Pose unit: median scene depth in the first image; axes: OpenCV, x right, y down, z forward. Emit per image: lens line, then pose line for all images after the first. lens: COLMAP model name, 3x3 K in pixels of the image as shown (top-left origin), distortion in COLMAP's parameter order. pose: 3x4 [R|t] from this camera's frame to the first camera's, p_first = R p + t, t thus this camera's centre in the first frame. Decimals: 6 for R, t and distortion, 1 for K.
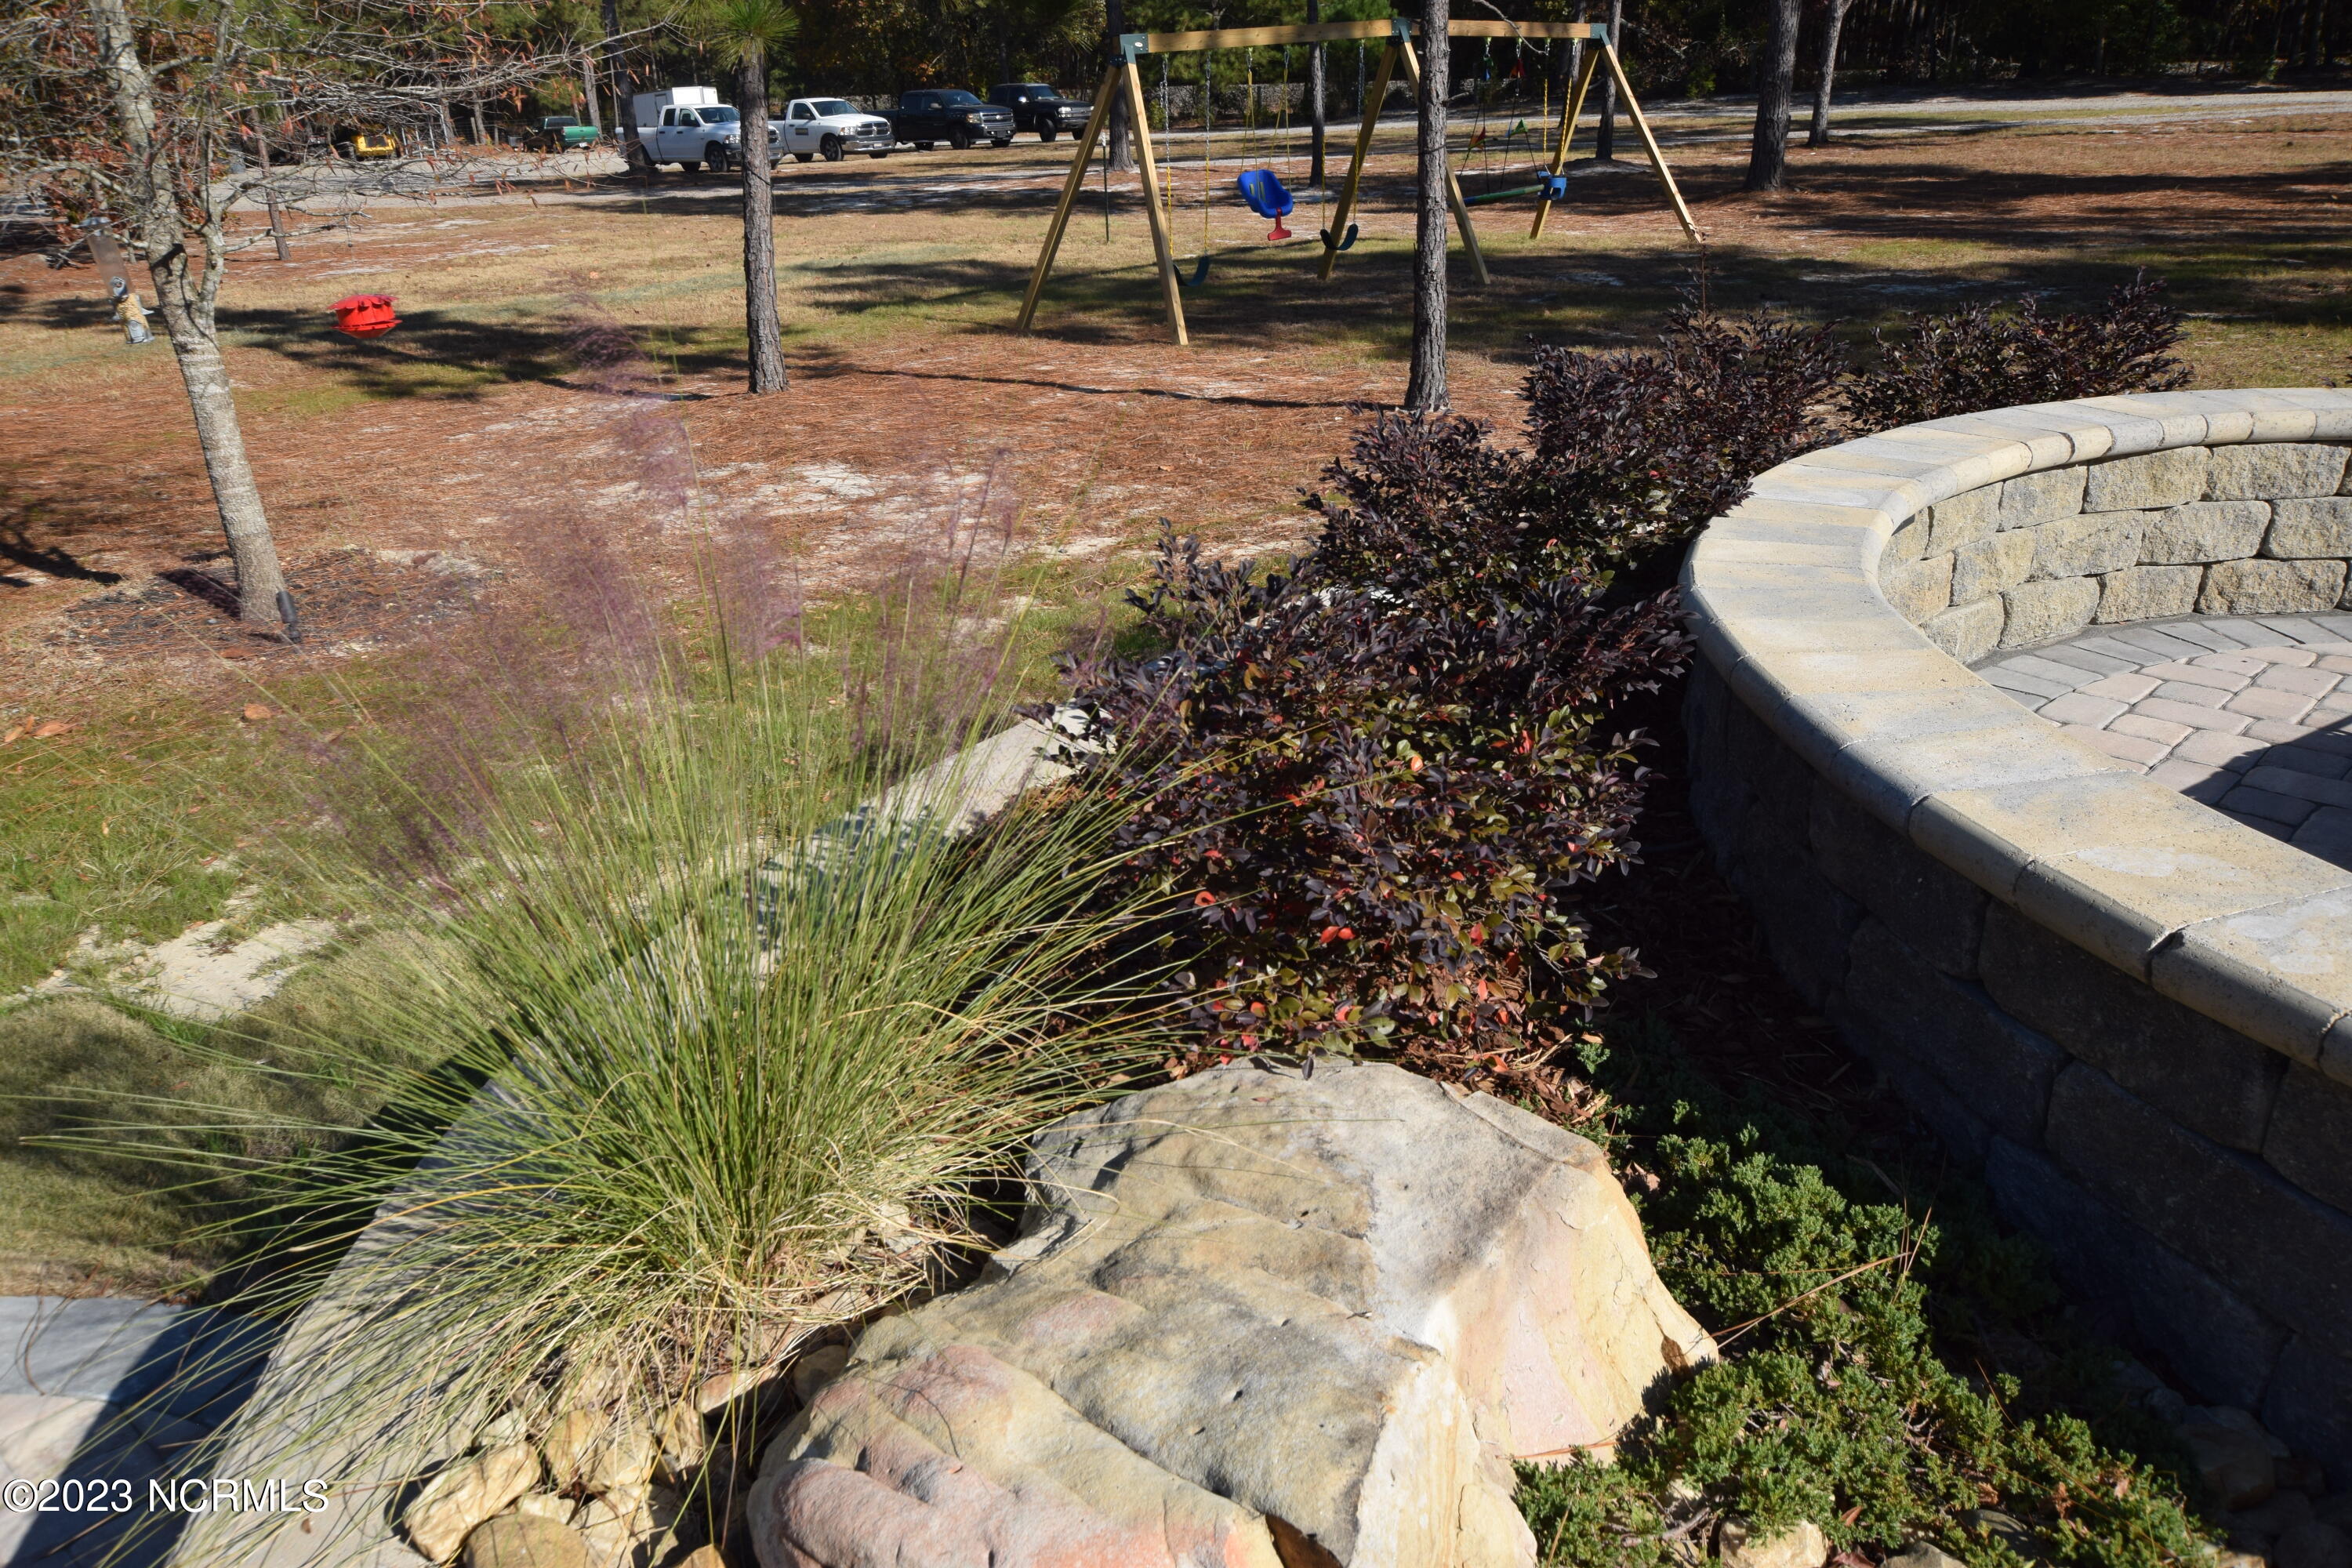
lens RADIAL K [[1795.7, 0, 1176.0], [0, 1795.7, 784.0], [0, 0, 1]] dist [0.005179, 0.009530]
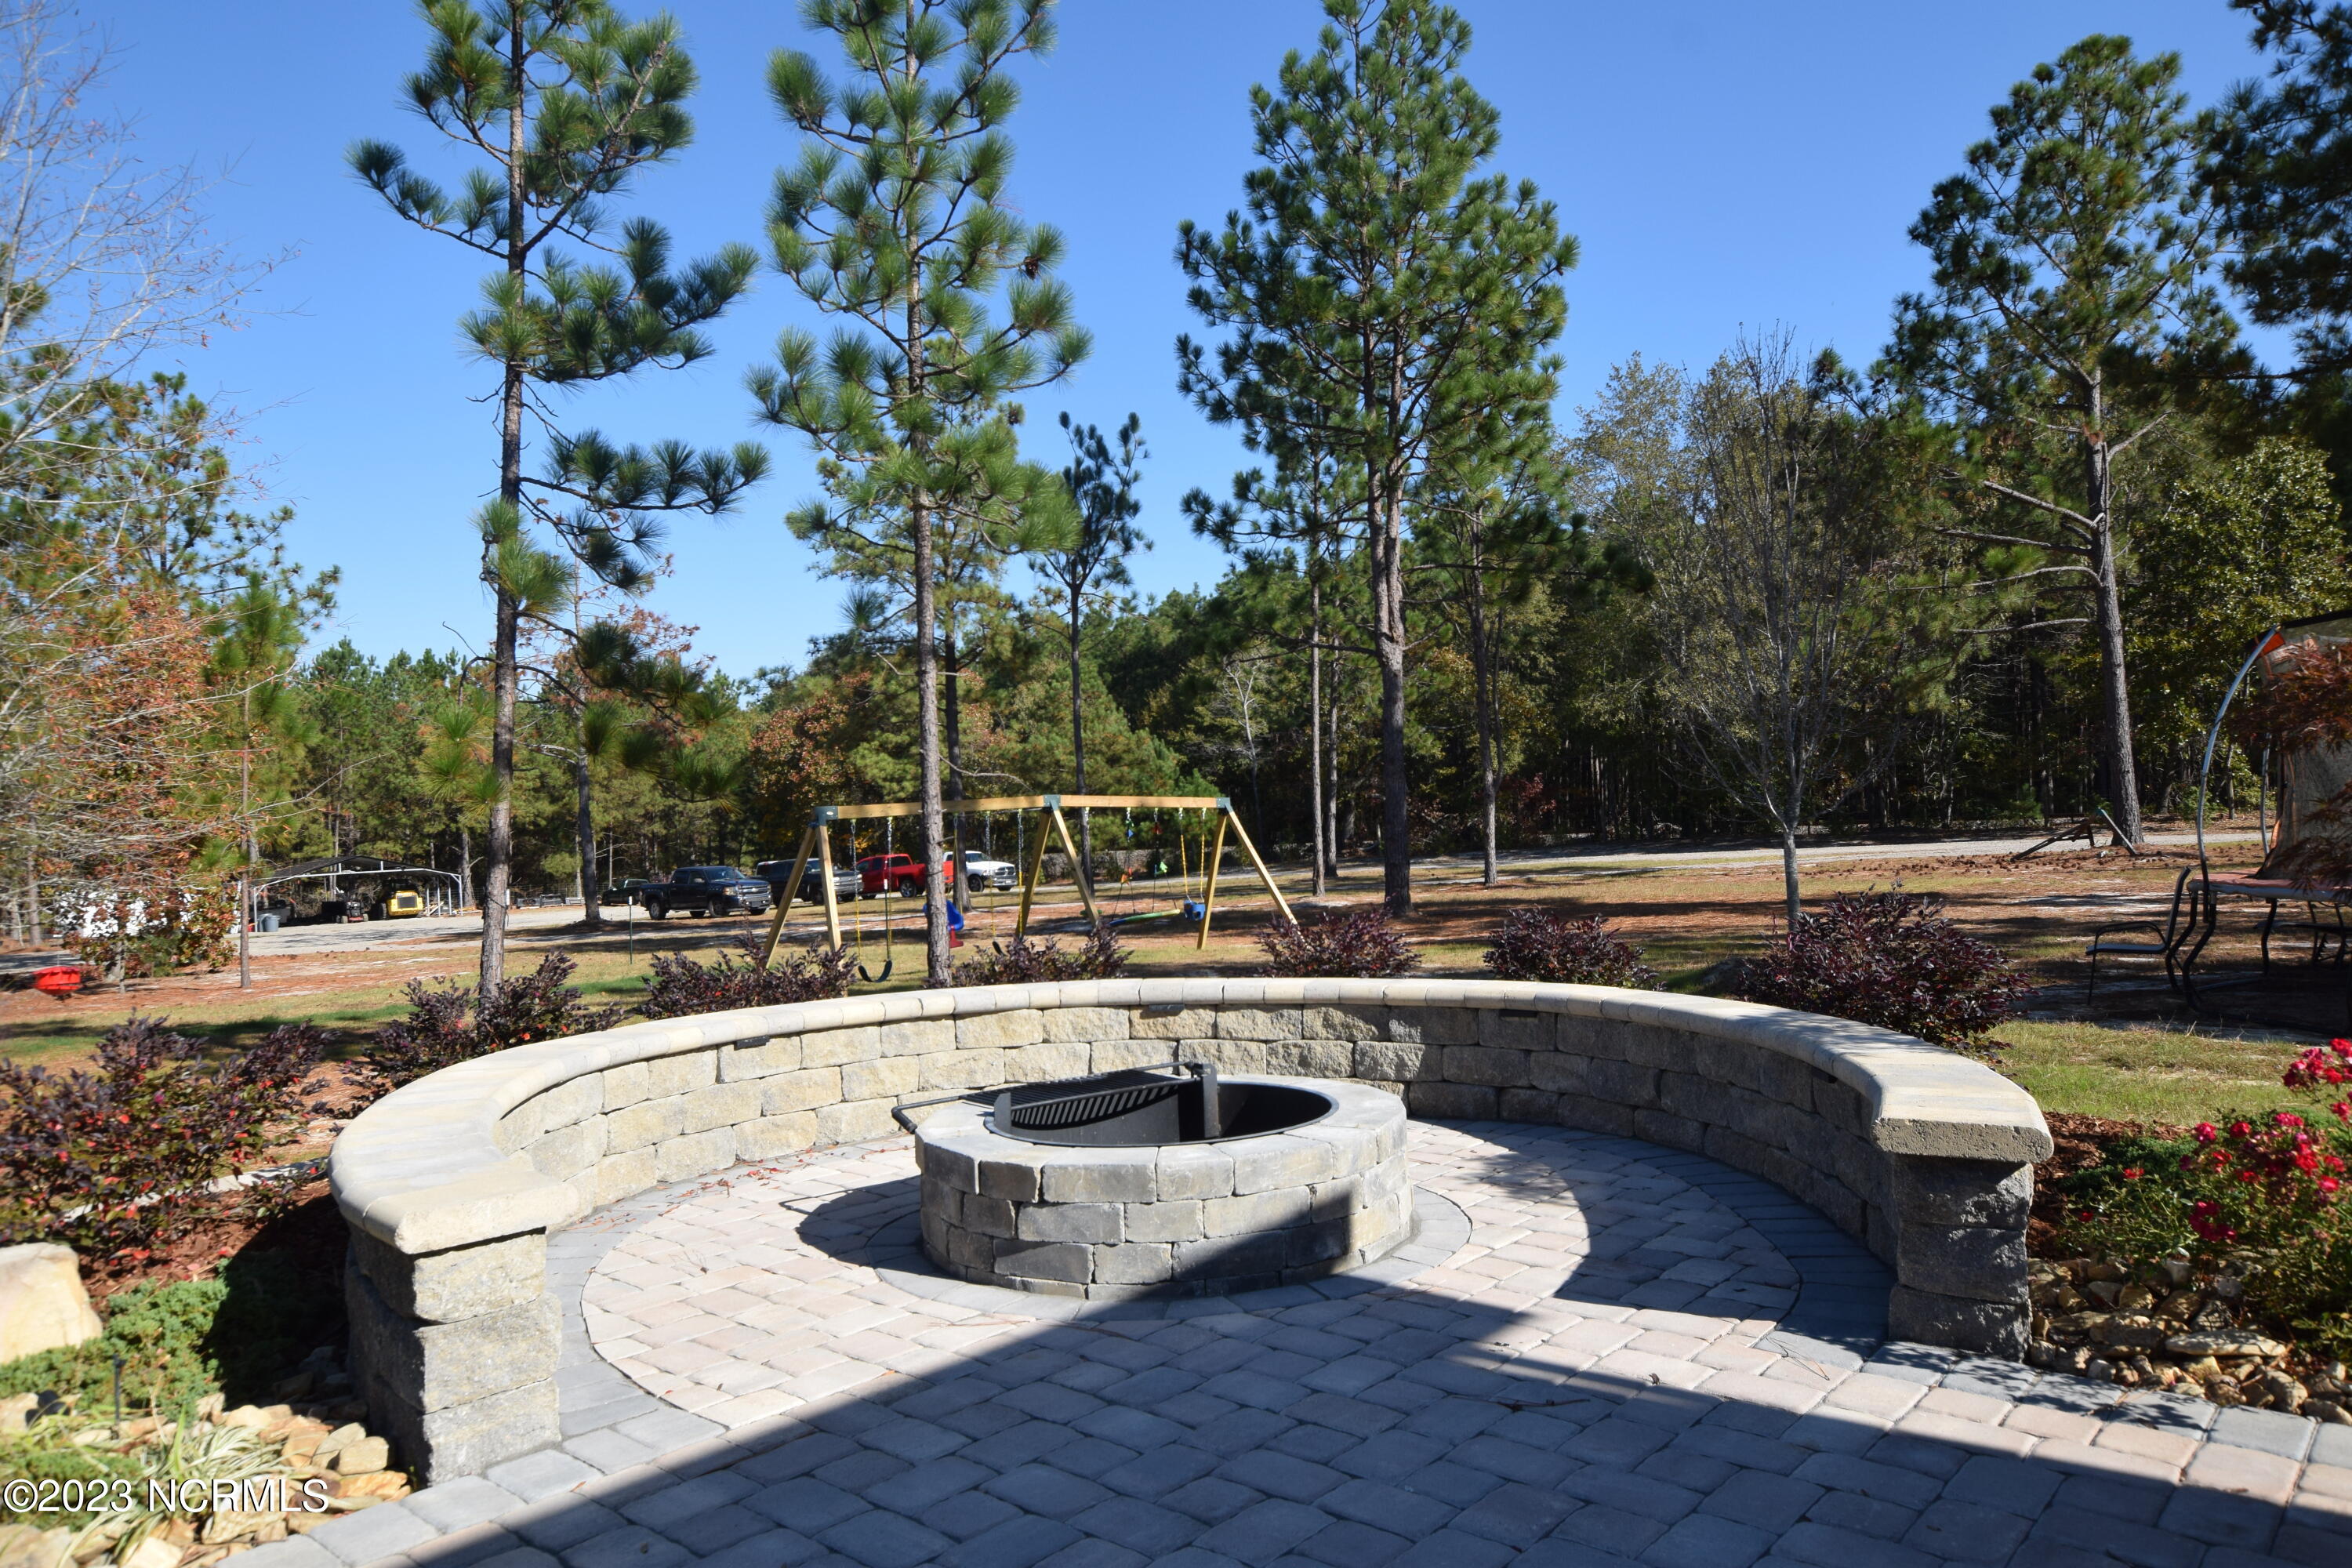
lens RADIAL K [[1563.8, 0, 1176.0], [0, 1563.8, 784.0], [0, 0, 1]] dist [-0.004534, 0.000759]
pose [[0.998913, -0.011422, 0.045199, 0.142629], [0.028707, 0.914611, -0.403314, 0.046596], [-0.036733, 0.404173, 0.913945, -0.091532]]
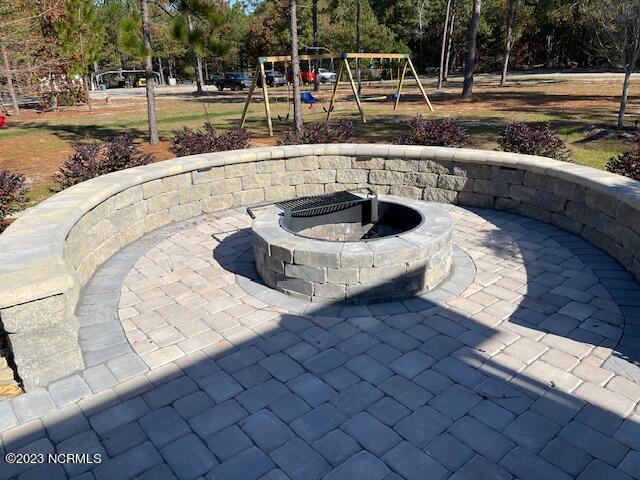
lens RADIAL K [[490.1, 0, 320.0], [0, 490.1, 240.0], [0, 0, 1]] dist [0.078981, -0.121566]
pose [[0.995569, 0.034241, -0.087576, 0.154896], [-0.037534, 0.998638, -0.036227, 0.012822], [0.086217, 0.039354, 0.995499, -0.038784]]
